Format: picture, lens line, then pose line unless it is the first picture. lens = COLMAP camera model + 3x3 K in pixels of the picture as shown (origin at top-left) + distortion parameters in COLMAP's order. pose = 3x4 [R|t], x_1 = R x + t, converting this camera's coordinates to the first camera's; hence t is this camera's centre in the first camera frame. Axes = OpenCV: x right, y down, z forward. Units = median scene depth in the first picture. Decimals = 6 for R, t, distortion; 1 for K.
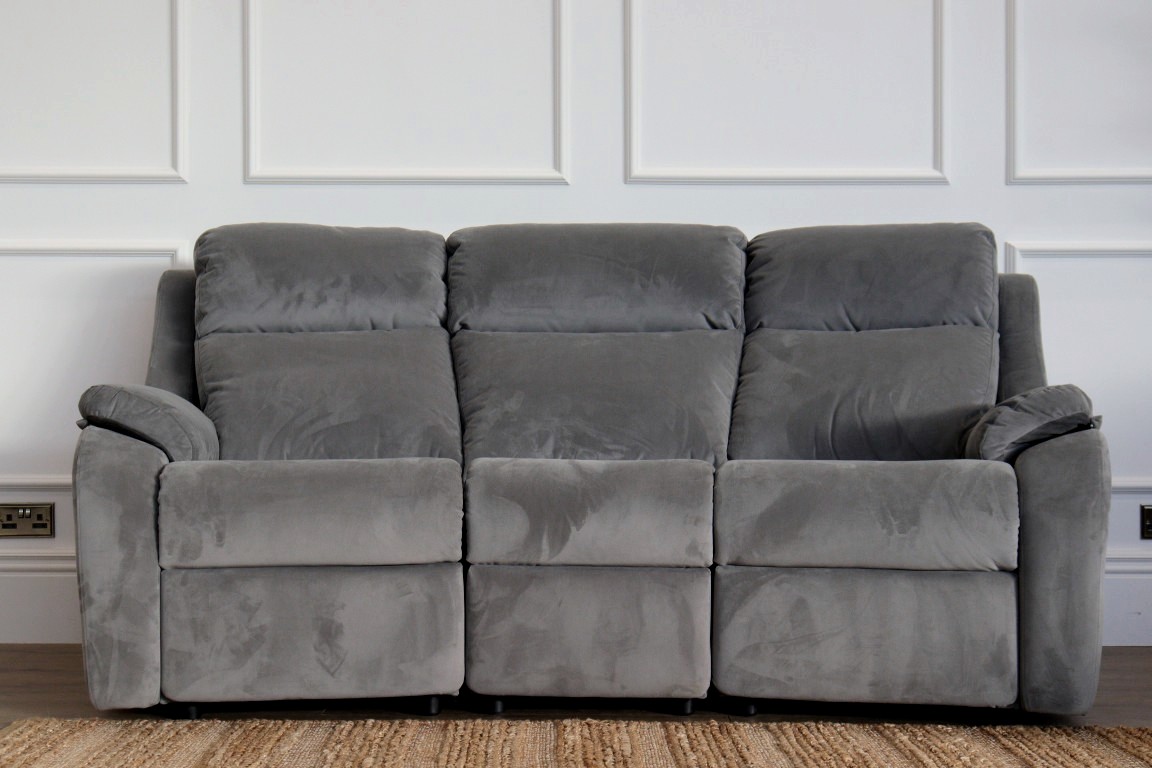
lens RADIAL K [[1769.5, 0, 564.8], [0, 1769.5, 387.2], [0, 0, 1]] dist [0.050509, 0.118981]
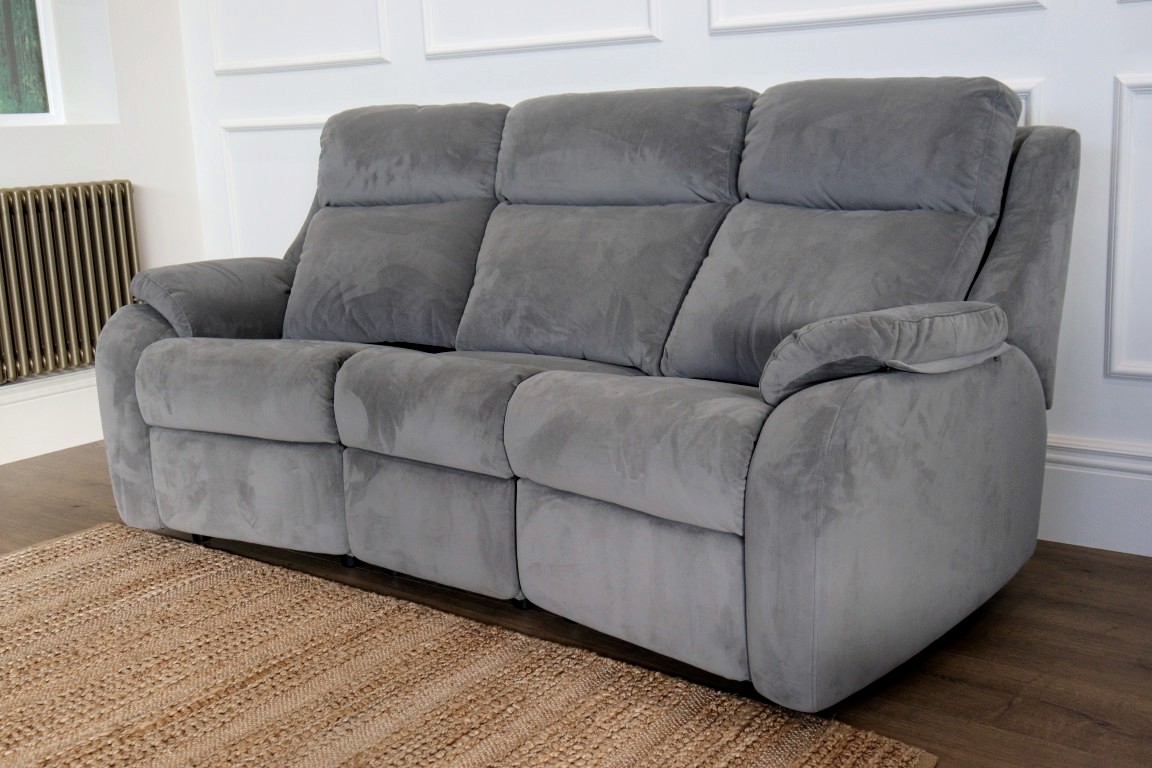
lens RADIAL K [[1280.6, 0, 571.7], [0, 1280.6, 382.8], [0, 0, 1]] dist [0.009230, -0.007261]
pose [[0.804361, 0.087194, -0.587708, 0.532404], [0.041327, 0.978566, 0.201745, -0.095897], [0.592702, -0.186564, 0.783517, 0.469838]]
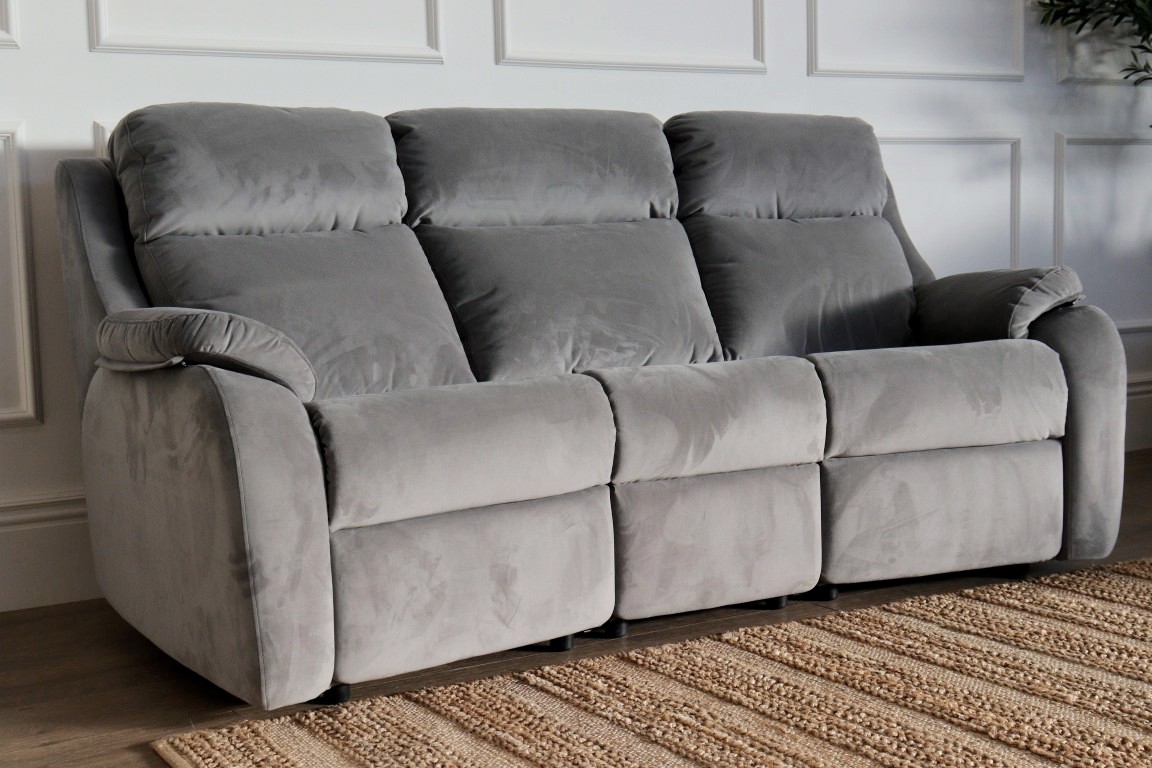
lens RADIAL K [[1555.1, 0, 576.0], [0, 1555.1, 384.0], [0, 0, 1]] dist [0.011940, 0.031590]
pose [[0.856498, -0.076267, 0.510484, -0.487443], [0.027916, 0.994420, 0.101728, -0.036288], [-0.515394, -0.072879, 0.853849, 0.323206]]
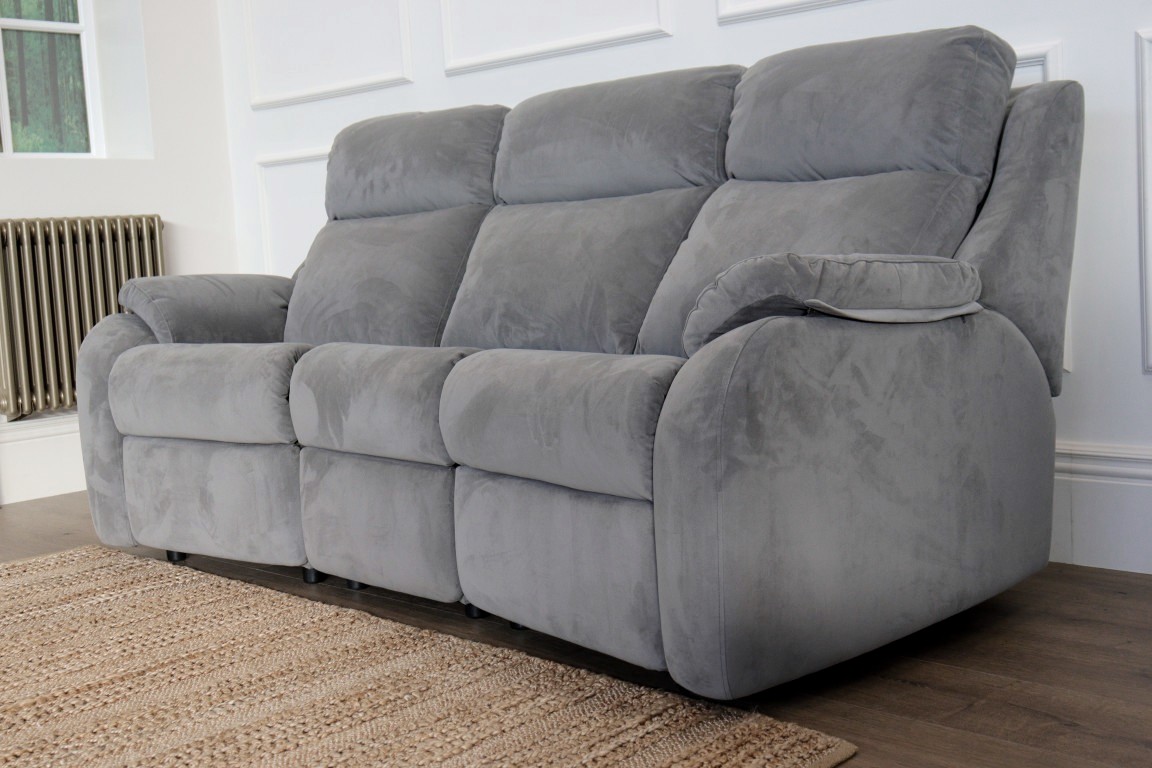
lens RADIAL K [[1395.6, 0, 576.0], [0, 1395.6, 384.0], [0, 0, 1]] dist [-0.007597, 0.021385]
pose [[0.722026, 0.032364, -0.691108, 0.632476], [0.053313, 0.993333, 0.102214, -0.011230], [0.689809, -0.110646, 0.715487, 0.536894]]
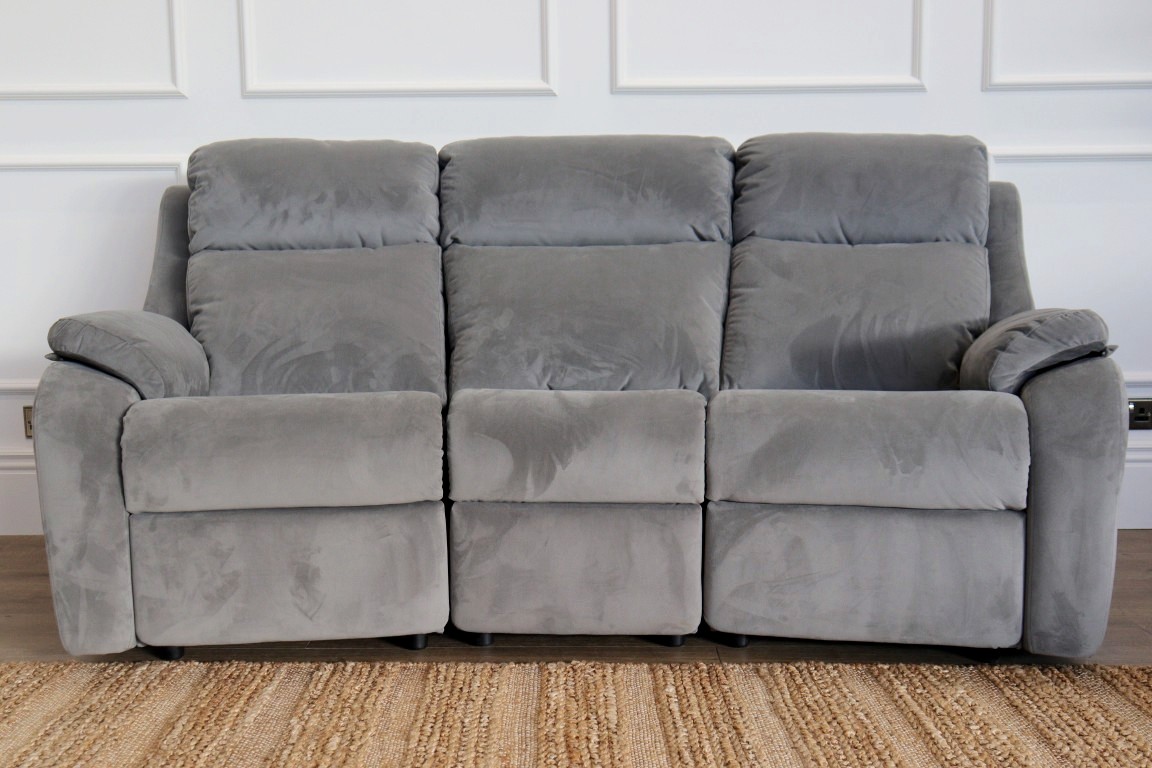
lens RADIAL K [[1253.2, 0, 569.9], [0, 1253.2, 381.3], [0, 0, 1]] dist [0.005532, 0.007161]
pose [[0.999929, -0.008626, -0.008272, 0.016754], [0.009534, 0.993097, 0.116909, -0.045005], [0.007207, -0.116980, 0.993108, 0.333802]]
